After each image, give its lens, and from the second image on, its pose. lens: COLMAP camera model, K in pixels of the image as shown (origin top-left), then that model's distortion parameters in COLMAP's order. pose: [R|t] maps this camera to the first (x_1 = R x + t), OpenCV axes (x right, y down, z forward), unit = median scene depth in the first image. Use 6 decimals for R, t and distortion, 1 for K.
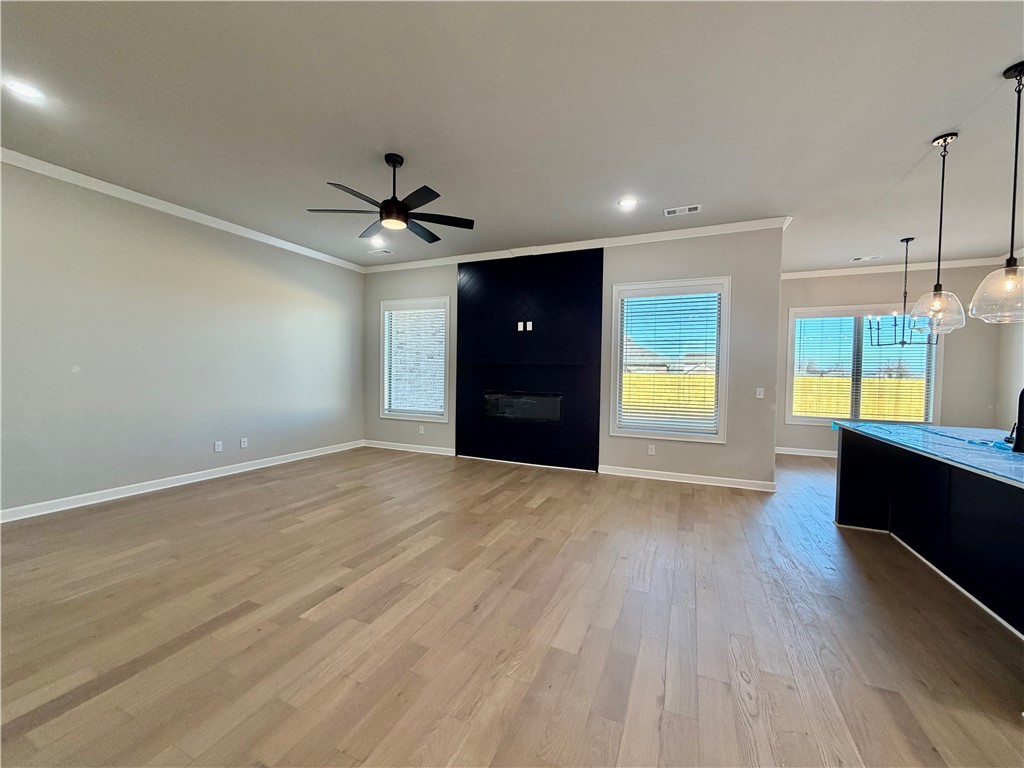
lens RADIAL K [[407.0, 0, 511.7], [0, 407.0, 377.6], [0, 0, 1]] dist [0.000037, 0.000015]
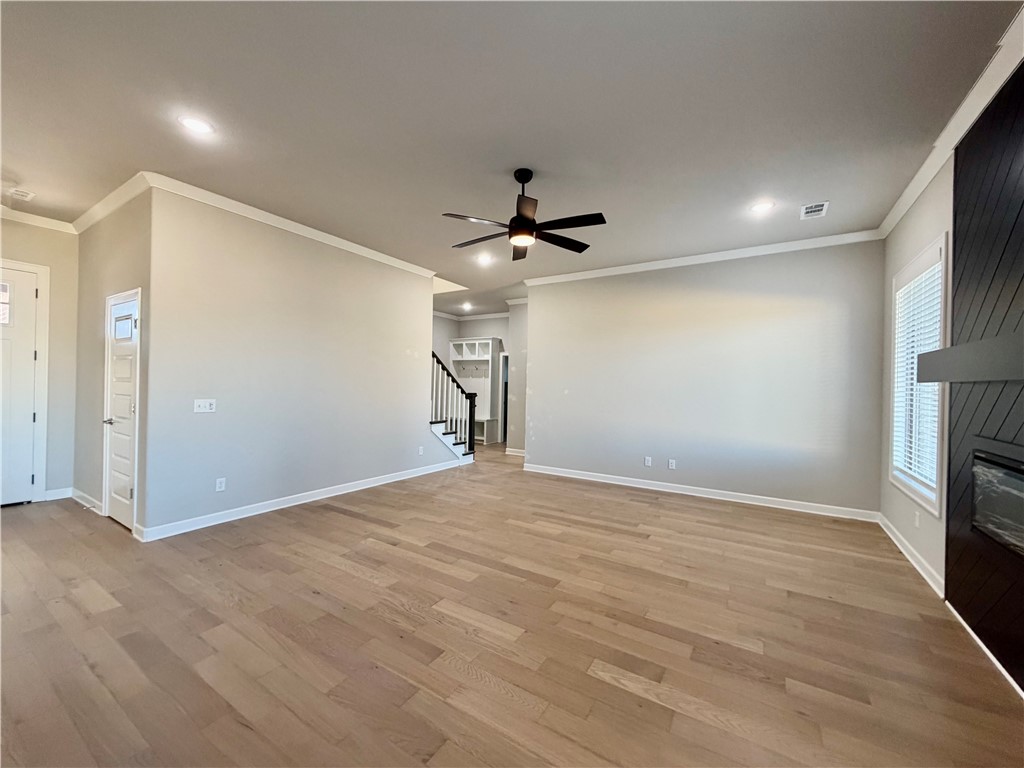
lens RADIAL K [[407.0, 0, 508.5], [0, 407.0, 382.6], [0, 0, 1]] dist [0.000037, 0.000015]
pose [[-0.149878, -0.022741, -0.988443, 0.737703], [-0.032770, 0.999300, -0.018022, -0.025780], [0.988161, 0.029690, -0.150518, 1.258664]]
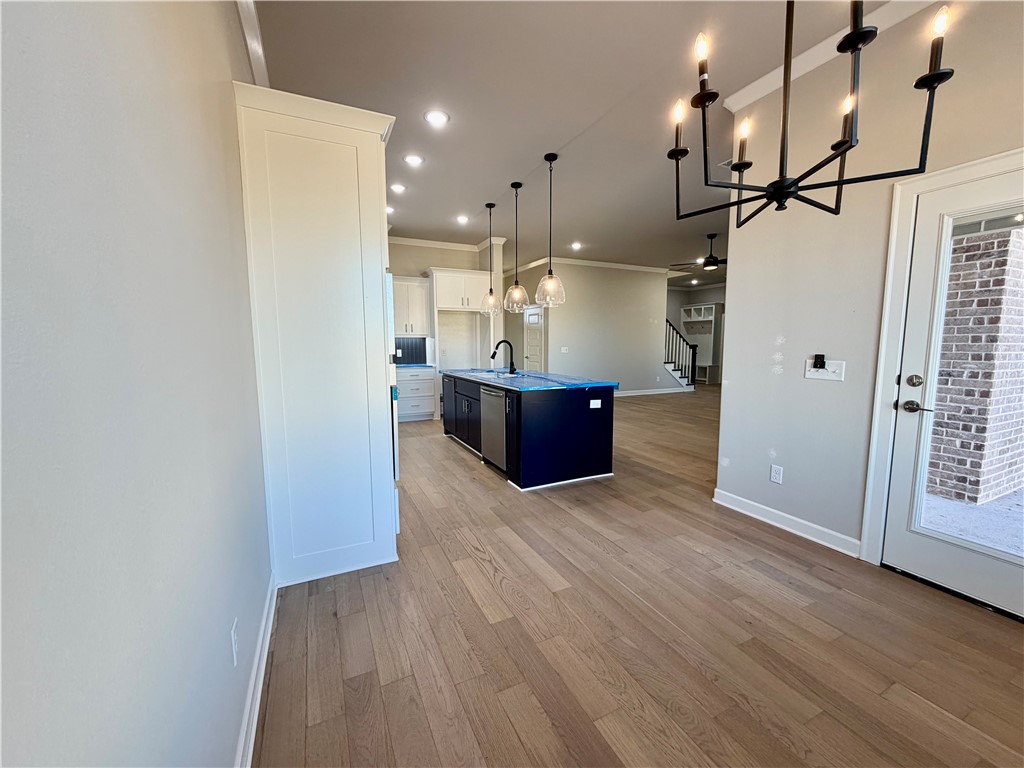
lens RADIAL K [[407.0, 0, 512.0], [0, 407.0, 385.0], [0, 0, 1]] dist [0.000037, 0.000015]
pose [[-0.645382, 0.067551, -0.760867, 2.308155], [-0.013872, 0.994881, 0.100094, 0.019781], [0.763734, 0.075154, -0.641141, 1.833124]]
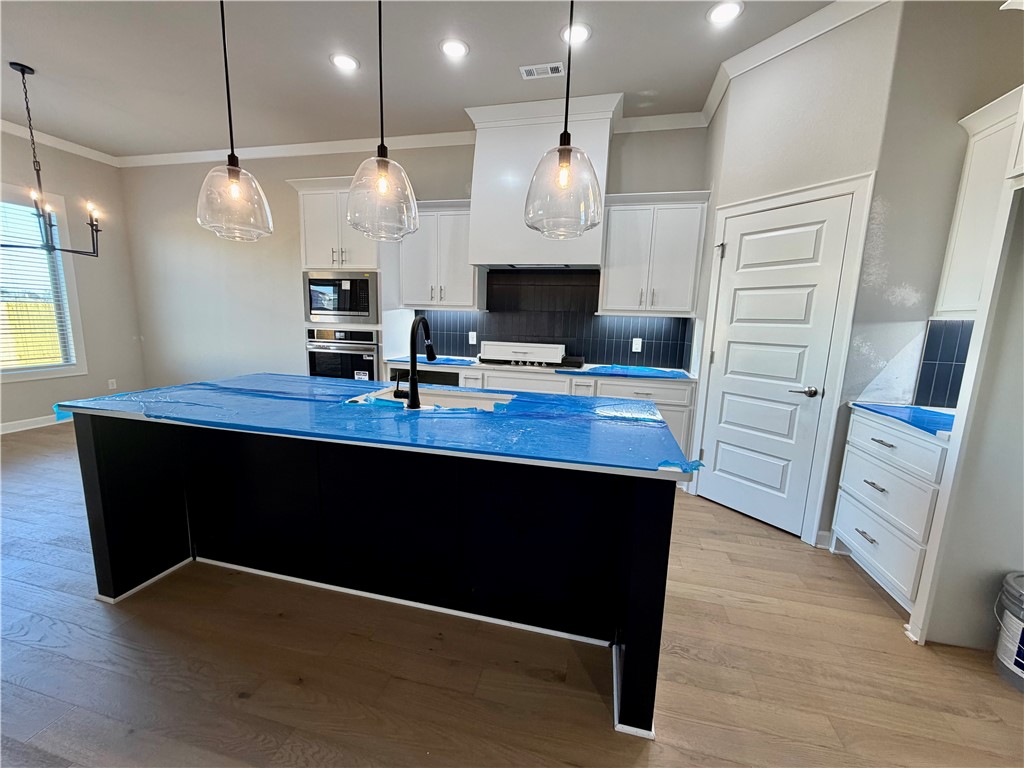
lens RADIAL K [[407.0, 0, 509.3], [0, 407.0, 388.1], [0, 0, 1]] dist [0.000037, 0.000015]
pose [[-0.177908, -0.186546, 0.966203, 0.296568], [-0.023896, 0.982397, 0.185273, -0.007609], [-0.983757, 0.009873, -0.179234, 0.659296]]
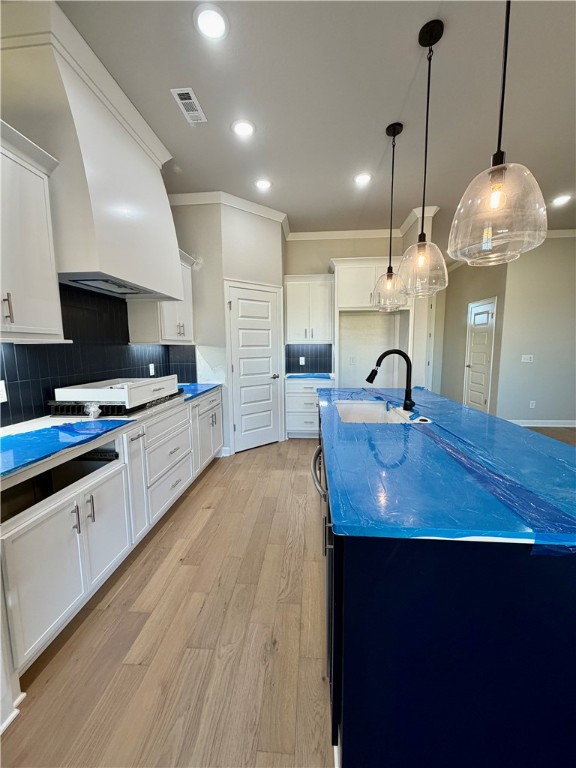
lens RADIAL K [[305.2, 0, 288.4], [0, 305.2, 382.7], [0, 0, 1]] dist [0.000037, 0.000015]
pose [[-0.942883, 0.031366, -0.331643, 1.475069], [-0.010222, 0.992364, 0.122916, -0.005278], [0.332966, 0.119285, -0.935363, 1.283134]]
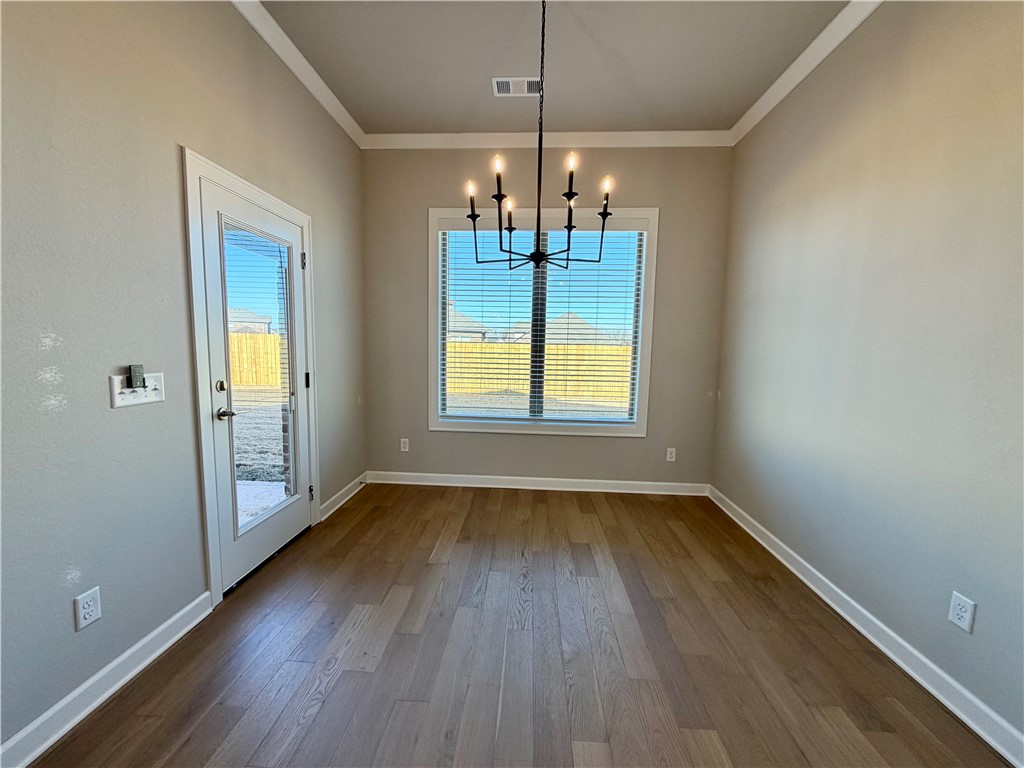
lens RADIAL K [[407.0, 0, 508.2], [0, 407.0, 385.1], [0, 0, 1]] dist [0.000037, 0.000015]
pose [[0.937526, -0.031191, 0.346514, 1.433037], [-0.001618, 0.995572, 0.093991, 0.007407], [-0.347911, -0.088680, 0.933324, 1.053780]]
